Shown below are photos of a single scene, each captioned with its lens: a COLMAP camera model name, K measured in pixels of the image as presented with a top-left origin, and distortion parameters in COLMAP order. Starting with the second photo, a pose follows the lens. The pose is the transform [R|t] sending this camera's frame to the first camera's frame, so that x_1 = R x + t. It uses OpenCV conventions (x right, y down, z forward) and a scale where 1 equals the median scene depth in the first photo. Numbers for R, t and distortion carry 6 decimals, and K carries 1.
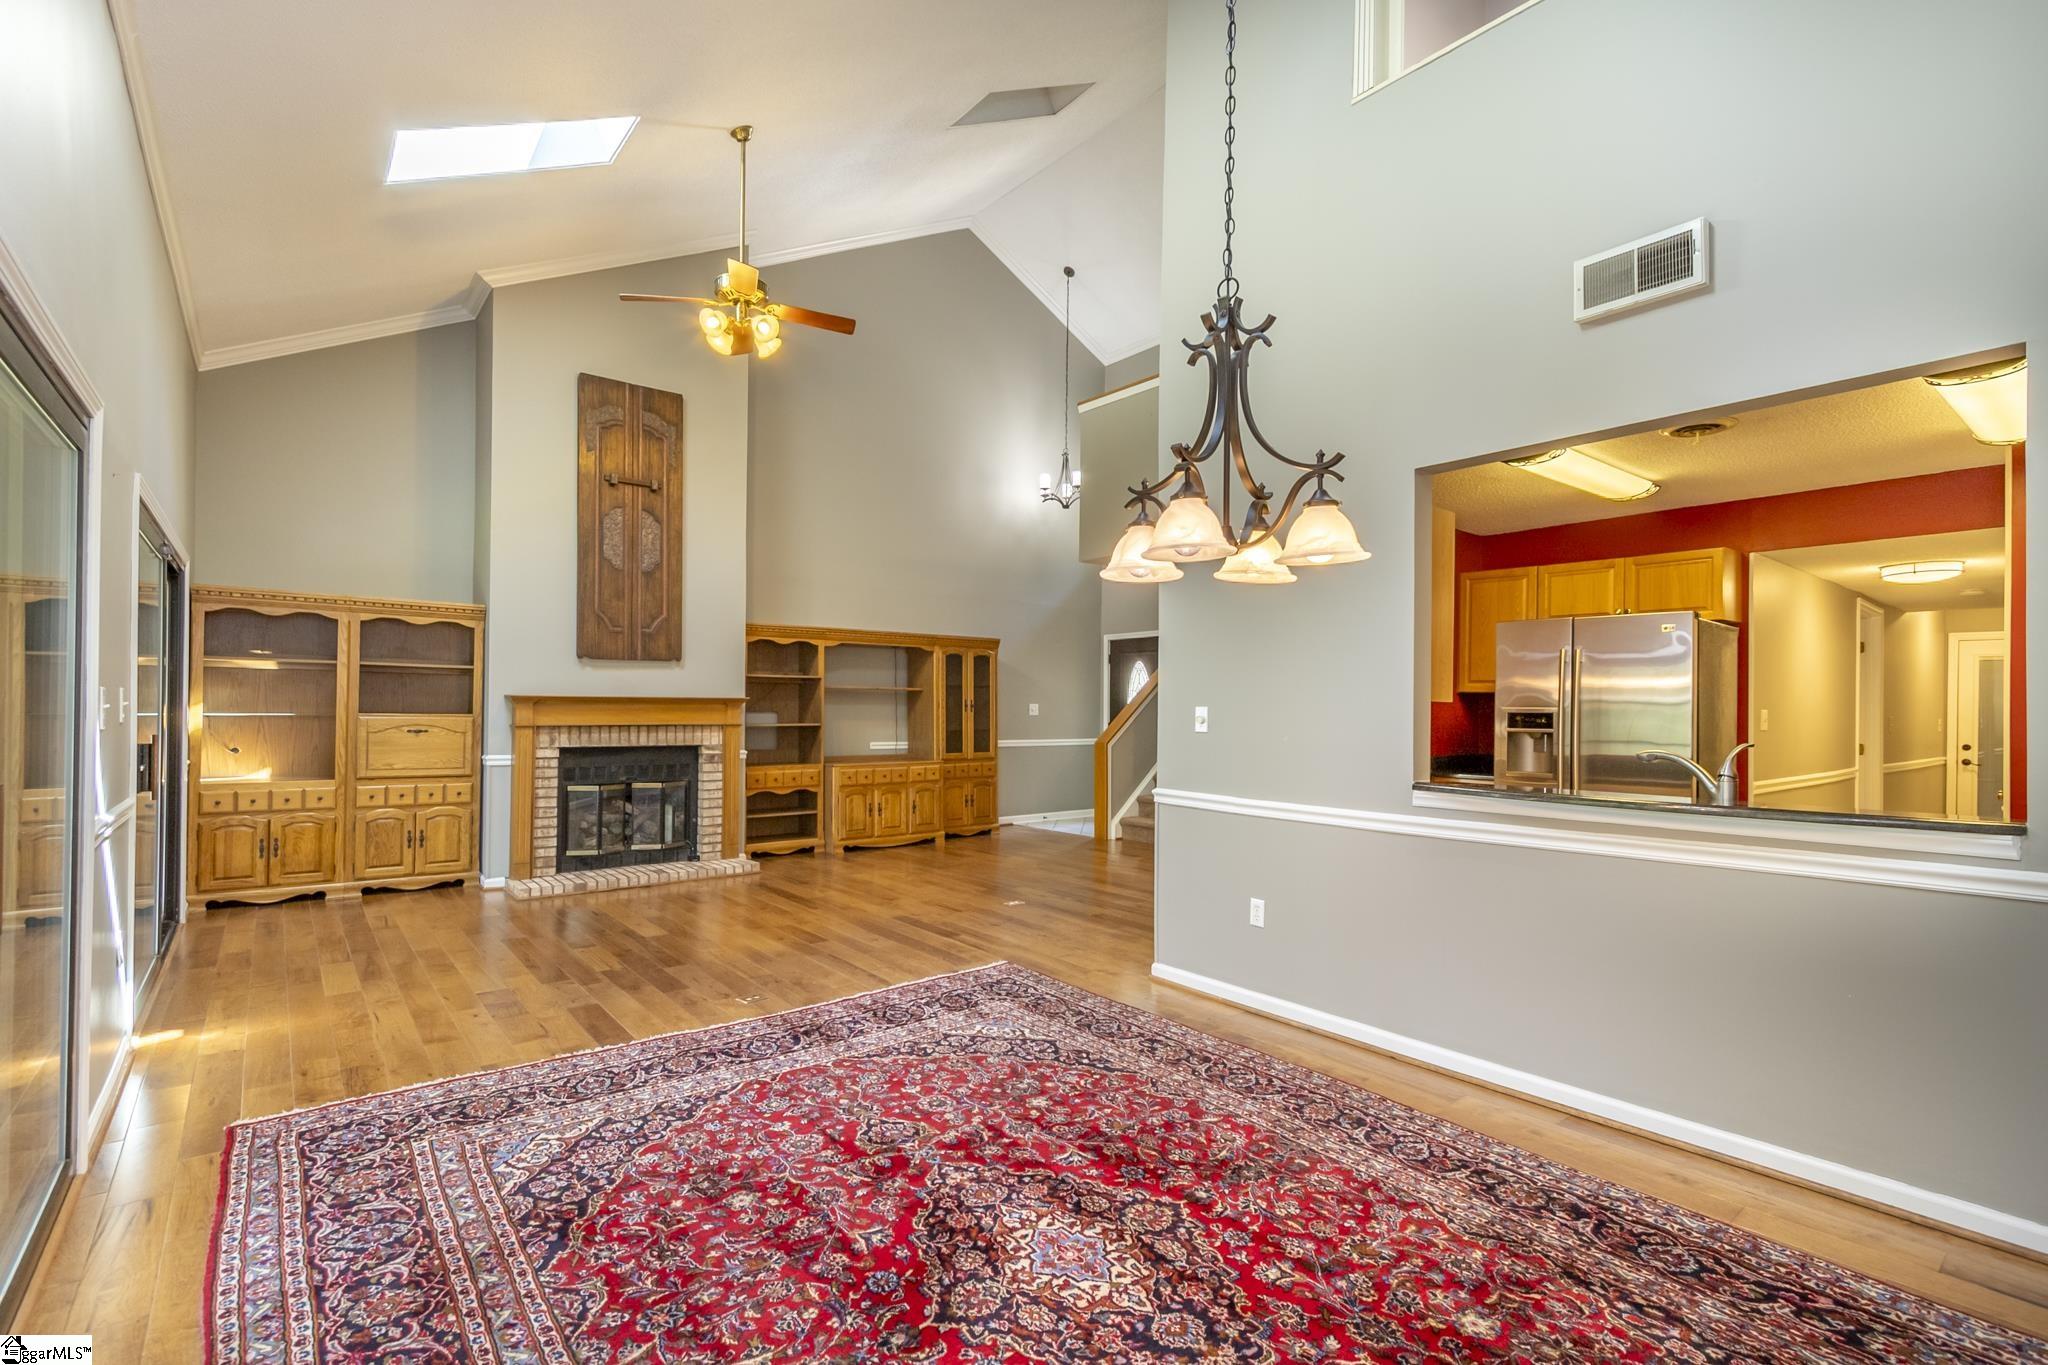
lens RADIAL K [[929.4, 0, 1009.6], [0, 929.4, 692.5], [0, 0, 1]] dist [-0.000488, -0.000523]
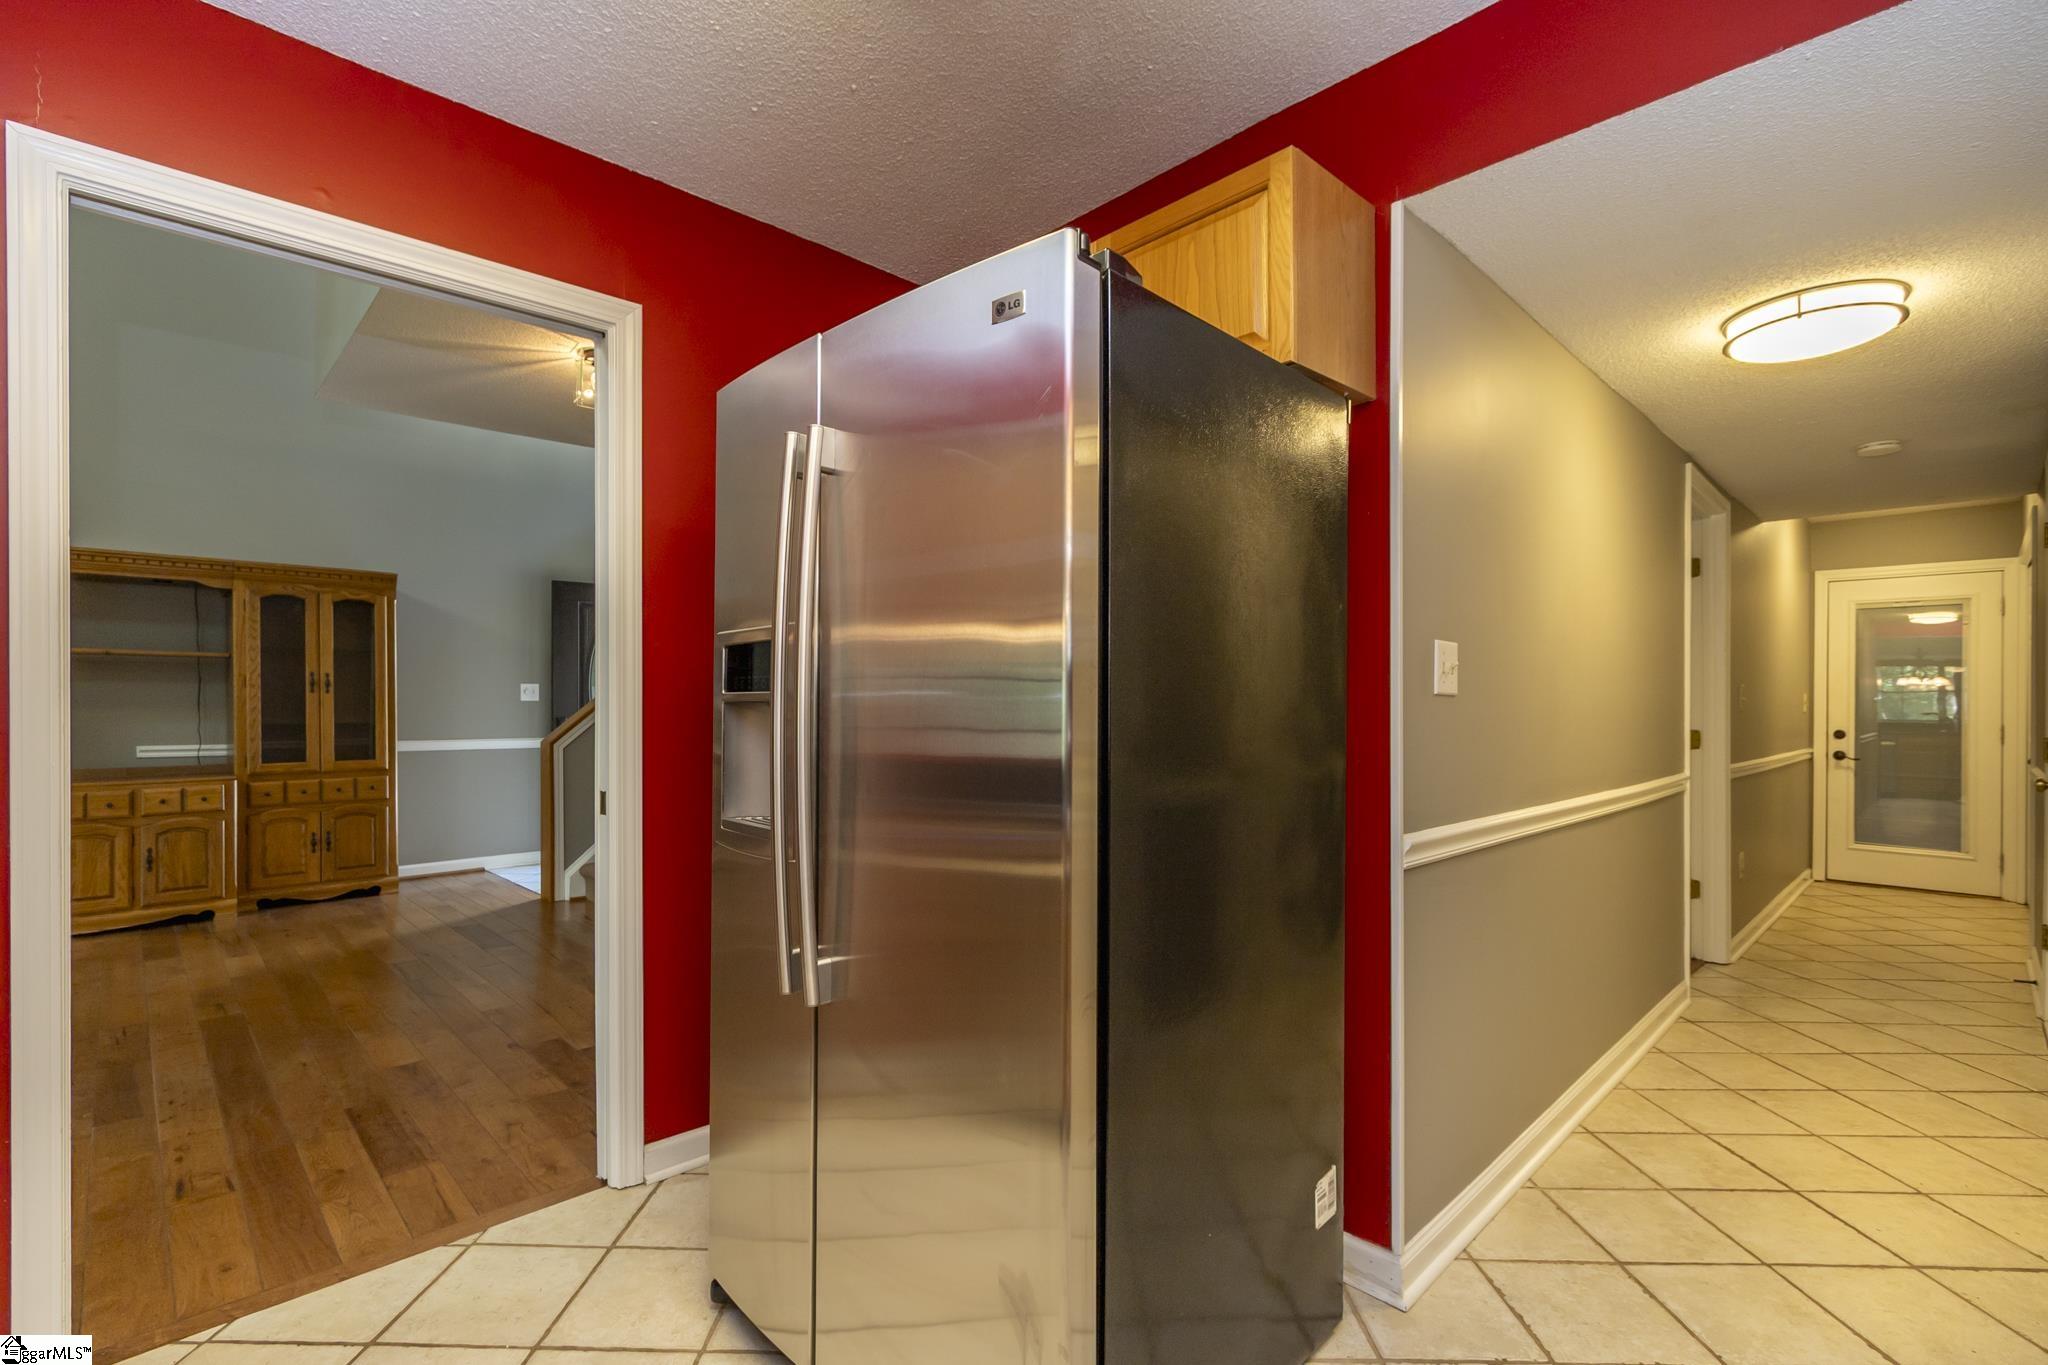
lens RADIAL K [[929.4, 0, 1010.1], [0, 929.4, 691.9], [0, 0, 1]] dist [-0.000488, -0.000523]
pose [[0.995293, -0.006587, 0.096686, 0.343297], [0.006392, 0.999977, 0.002330, 0.021604], [-0.096699, -0.001701, 0.995312, 0.365809]]
